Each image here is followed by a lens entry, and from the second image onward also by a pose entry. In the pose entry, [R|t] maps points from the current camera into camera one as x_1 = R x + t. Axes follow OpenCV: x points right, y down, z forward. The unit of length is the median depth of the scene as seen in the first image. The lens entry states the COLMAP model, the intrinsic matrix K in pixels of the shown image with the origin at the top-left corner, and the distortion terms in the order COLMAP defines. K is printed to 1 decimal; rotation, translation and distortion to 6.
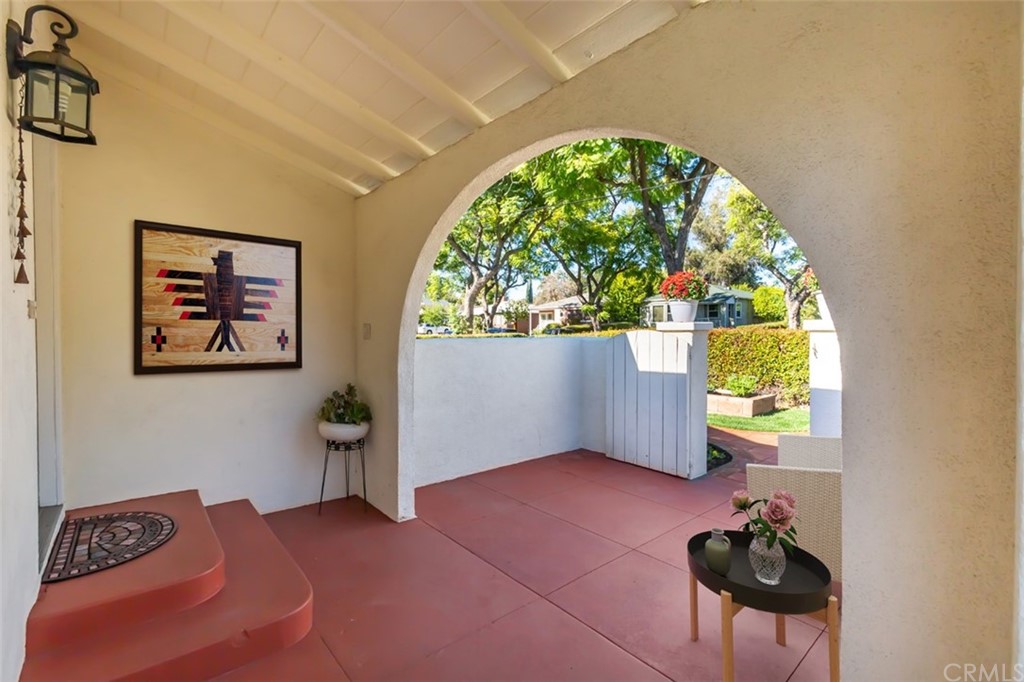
lens RADIAL K [[459.0, 0, 515.4], [0, 459.0, 339.9], [0, 0, 1]] dist [-0.002325, 0.002939]
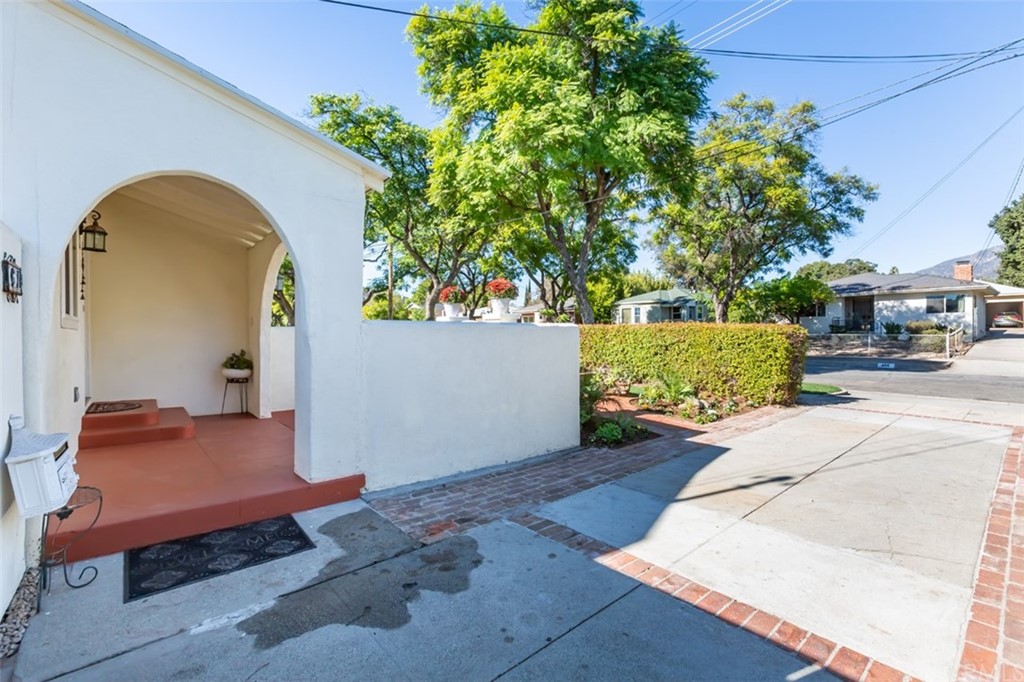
lens RADIAL K [[459.0, 0, 514.7], [0, 459.0, 336.9], [0, 0, 1]] dist [-0.002325, 0.002939]
pose [[0.999847, -0.004063, -0.016992, 0.092061], [0.003807, 0.999879, -0.015102, 0.009283], [0.017052, 0.015035, 0.999742, -0.099220]]
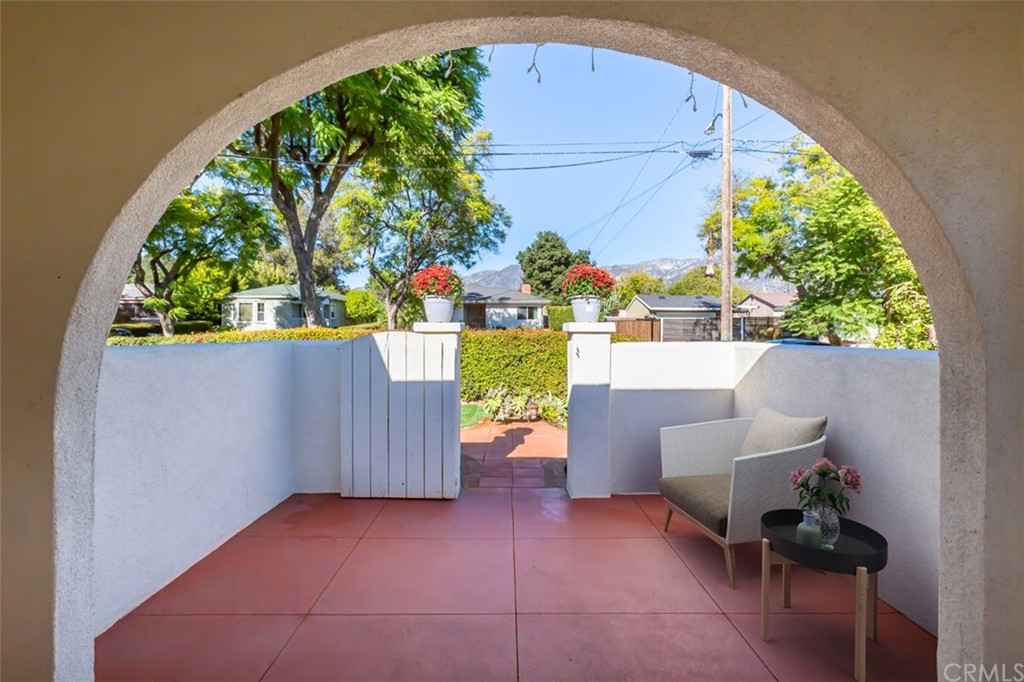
lens RADIAL K [[459.0, 0, 507.9], [0, 459.0, 336.2], [0, 0, 1]] dist [-0.002325, 0.002939]
pose [[0.657325, -0.008454, 0.753560, -0.033388], [0.015338, 0.999880, -0.002163, -0.001310], [-0.753451, 0.012980, 0.657376, 0.049008]]
